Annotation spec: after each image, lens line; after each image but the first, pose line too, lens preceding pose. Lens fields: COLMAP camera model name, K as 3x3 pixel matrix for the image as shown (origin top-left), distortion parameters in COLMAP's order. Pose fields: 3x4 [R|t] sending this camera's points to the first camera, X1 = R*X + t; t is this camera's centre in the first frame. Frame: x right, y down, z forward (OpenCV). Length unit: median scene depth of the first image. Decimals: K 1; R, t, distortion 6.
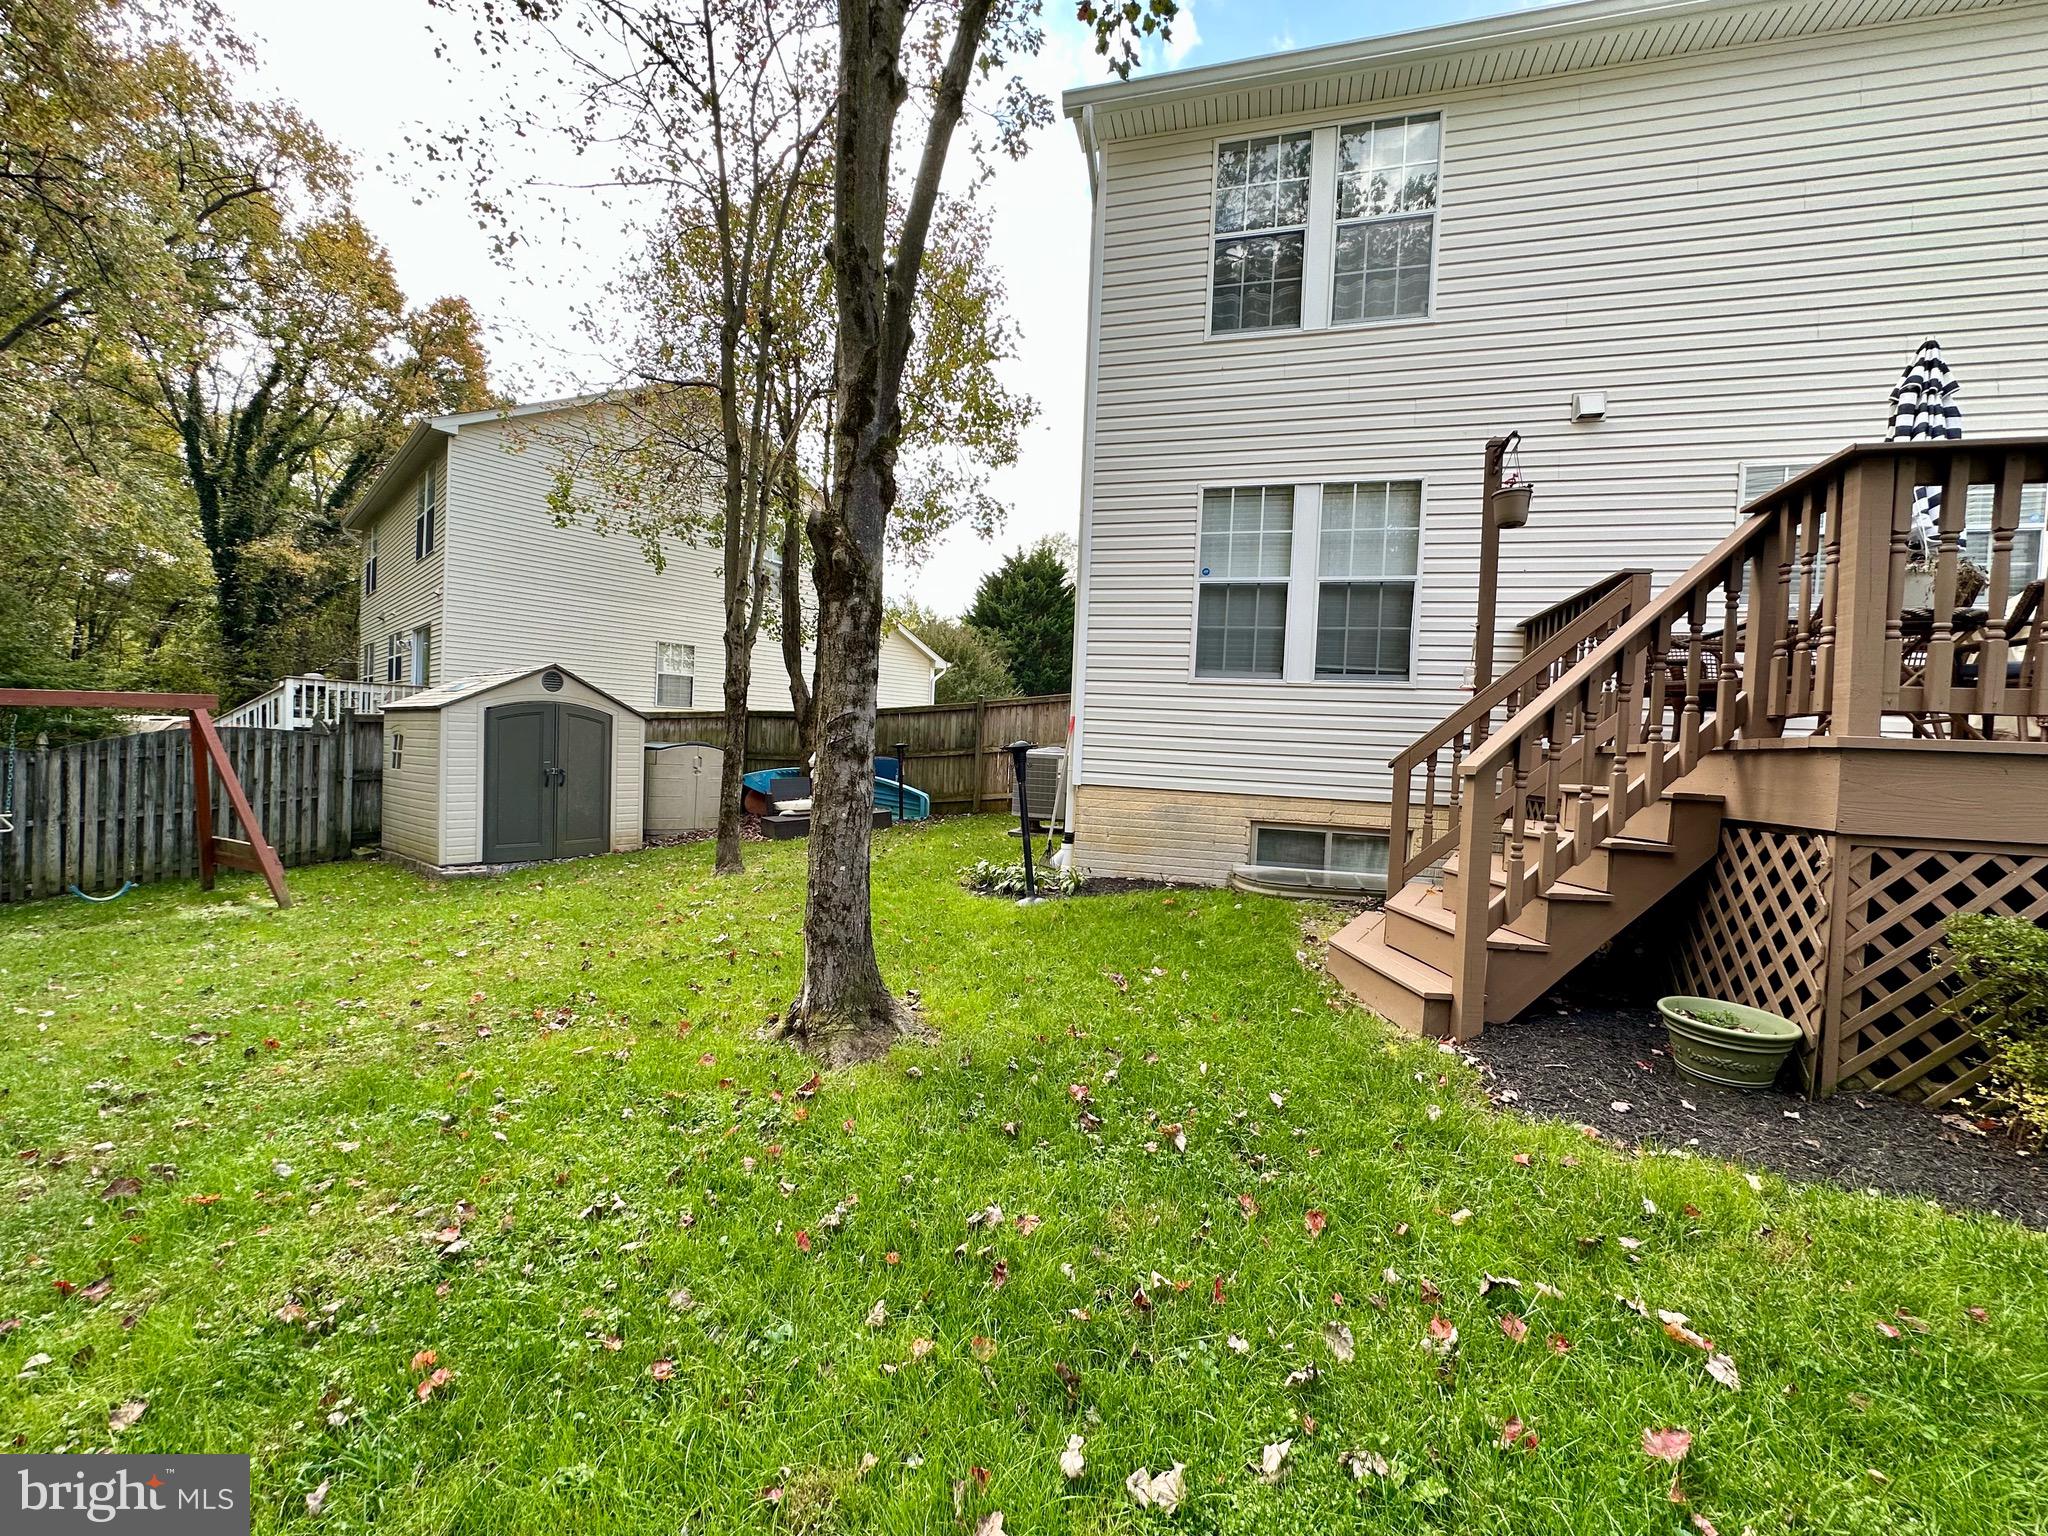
lens RADIAL K [[816.7, 0, 1024.0], [0, 816.7, 768.0], [0, 0, 1]] dist [0.000616, 0.000054]
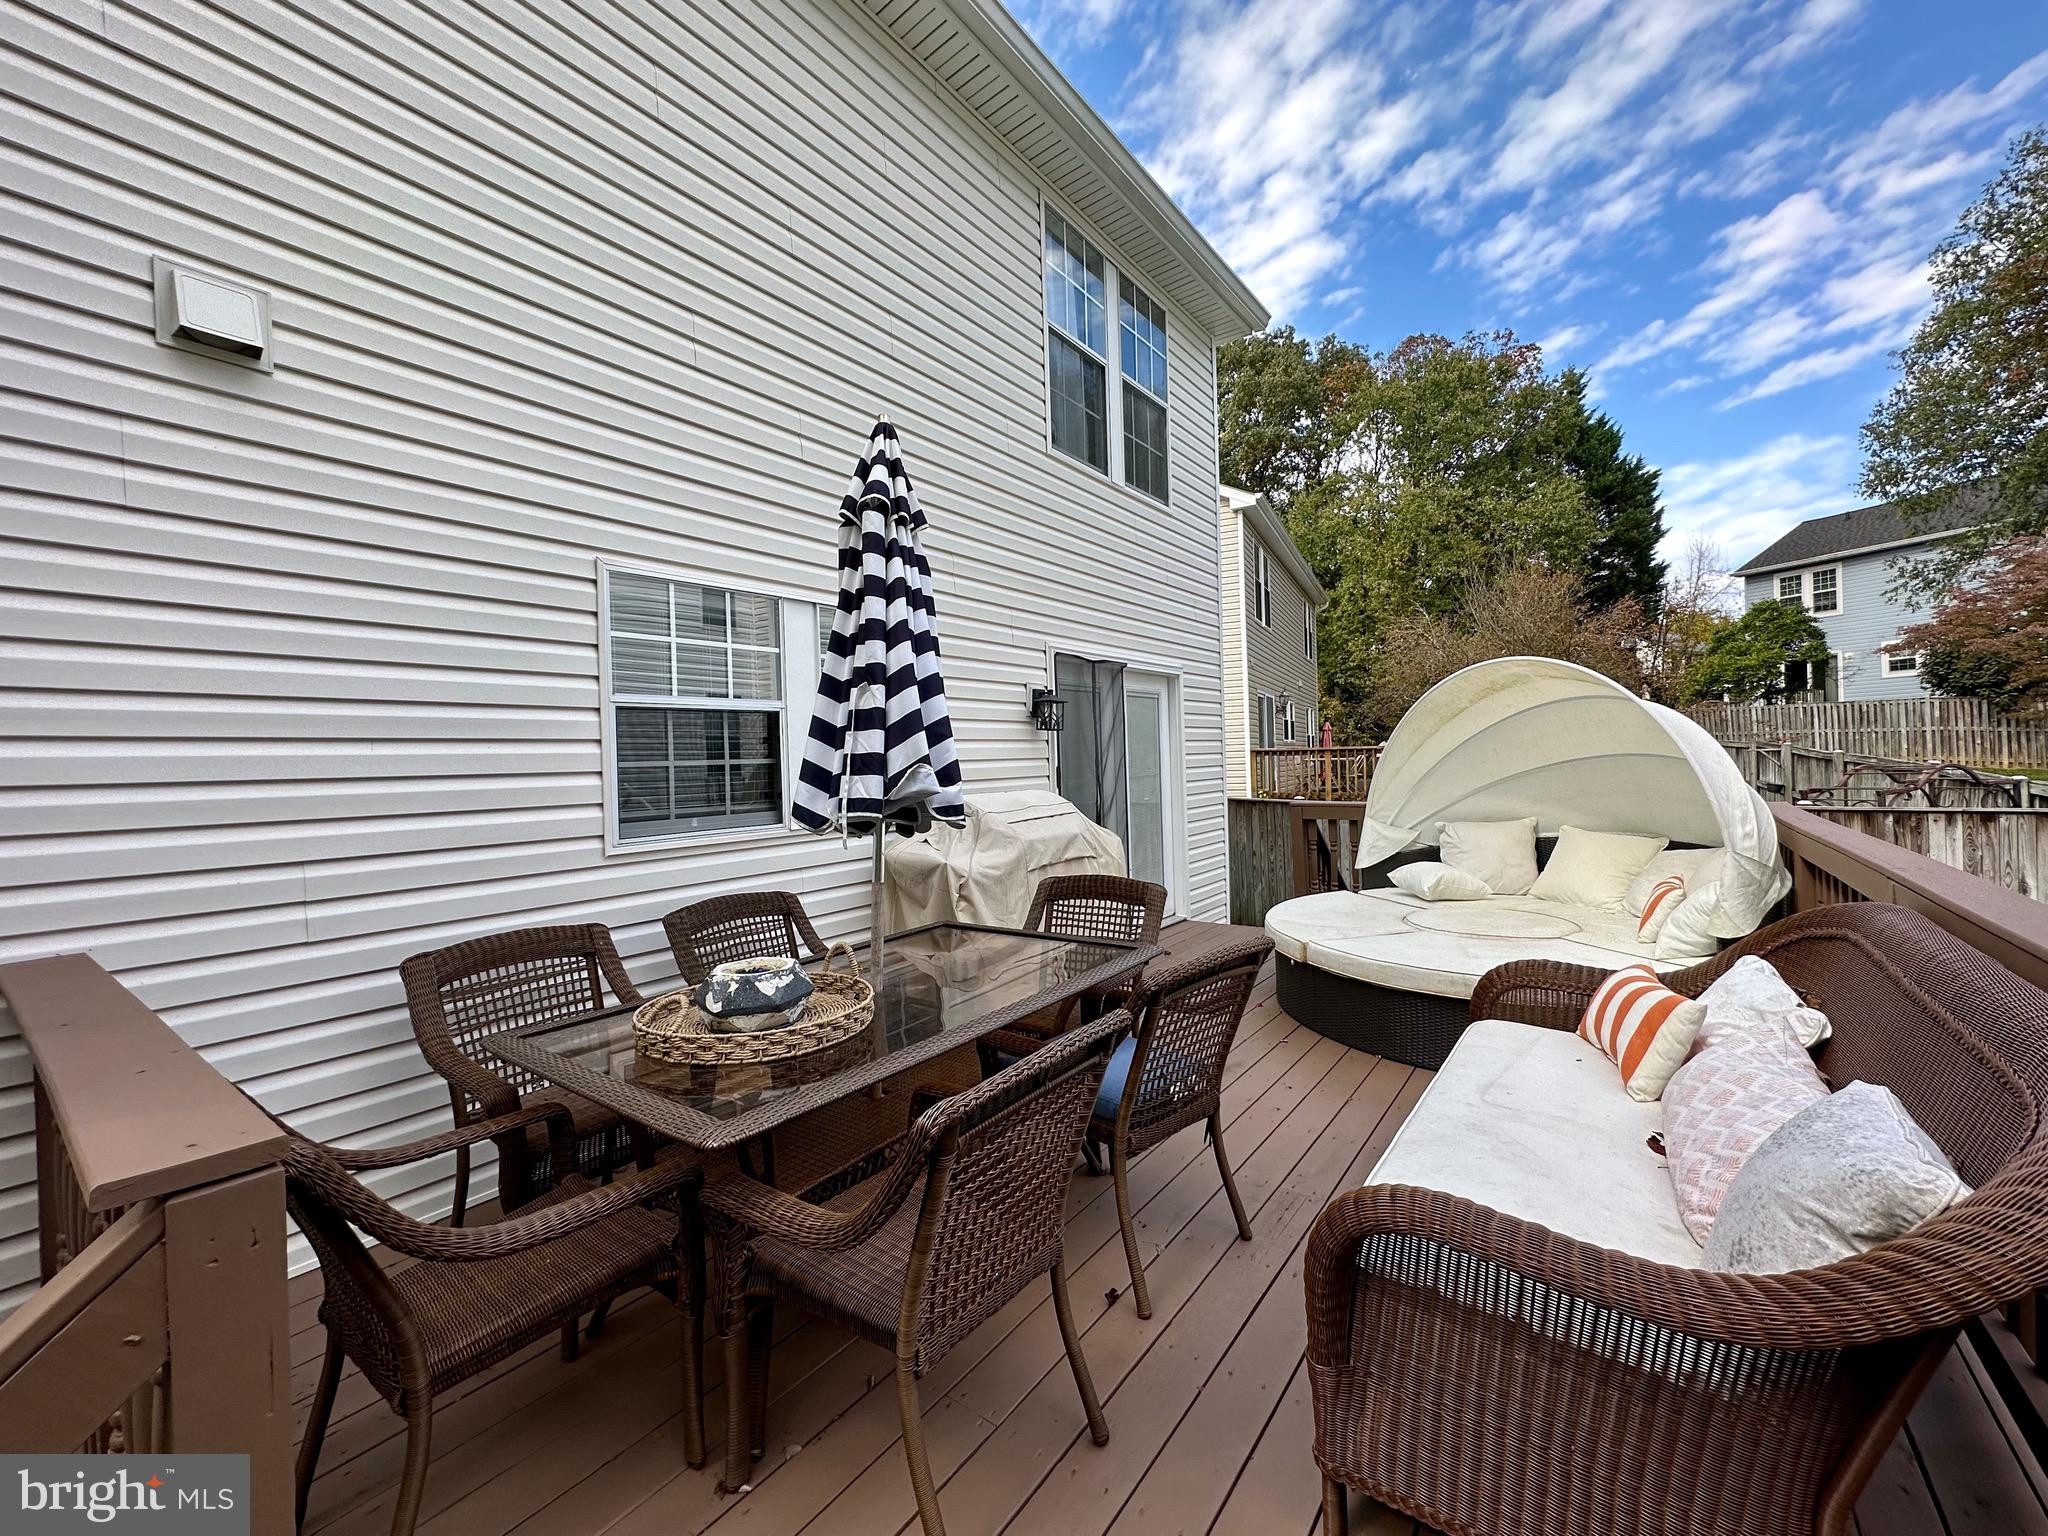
lens RADIAL K [[814.0, 0, 1021.3], [0, 814.0, 765.7], [0, 0, 1]] dist [-0.002440, 0.000644]
pose [[0.374891, -0.061119, 0.925052, 0.645824], [0.063892, 0.997155, 0.039989, -0.318415], [-0.924865, 0.044112, 0.377729, 0.737258]]
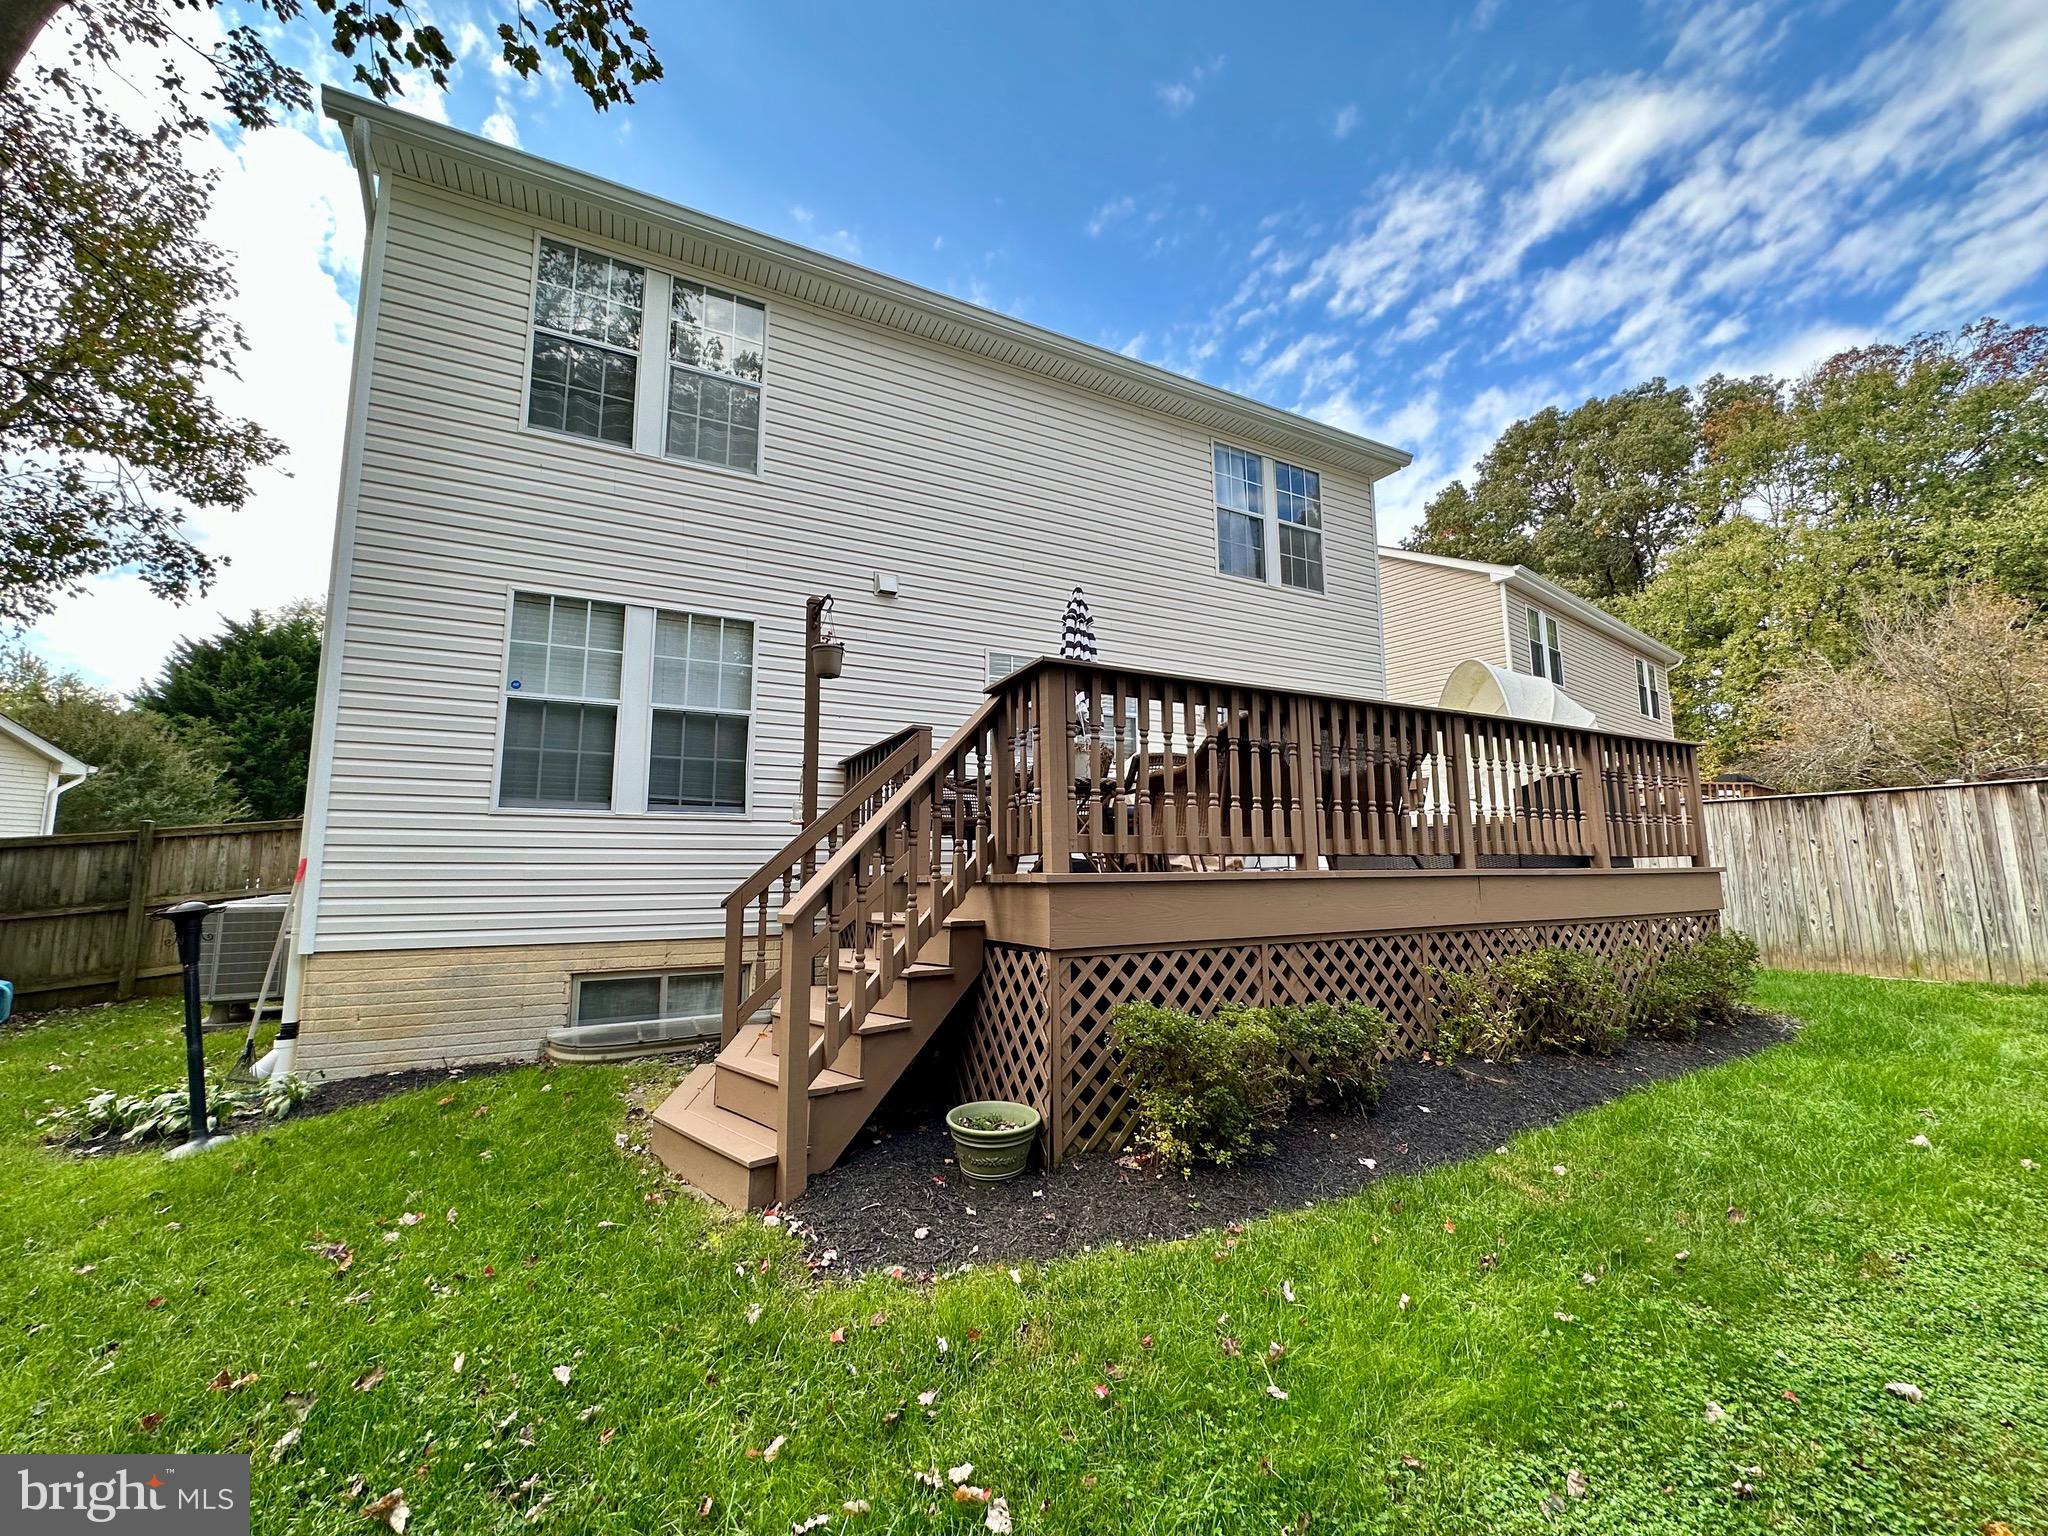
lens RADIAL K [[814.0, 0, 1021.3], [0, 814.0, 765.7], [0, 0, 1]] dist [-0.002440, 0.000644]
pose [[0.735864, 0.039244, 0.675992, 0.055763], [0.054326, 0.991679, -0.116708, -0.038921], [-0.674947, 0.122606, 0.727609, 0.043139]]
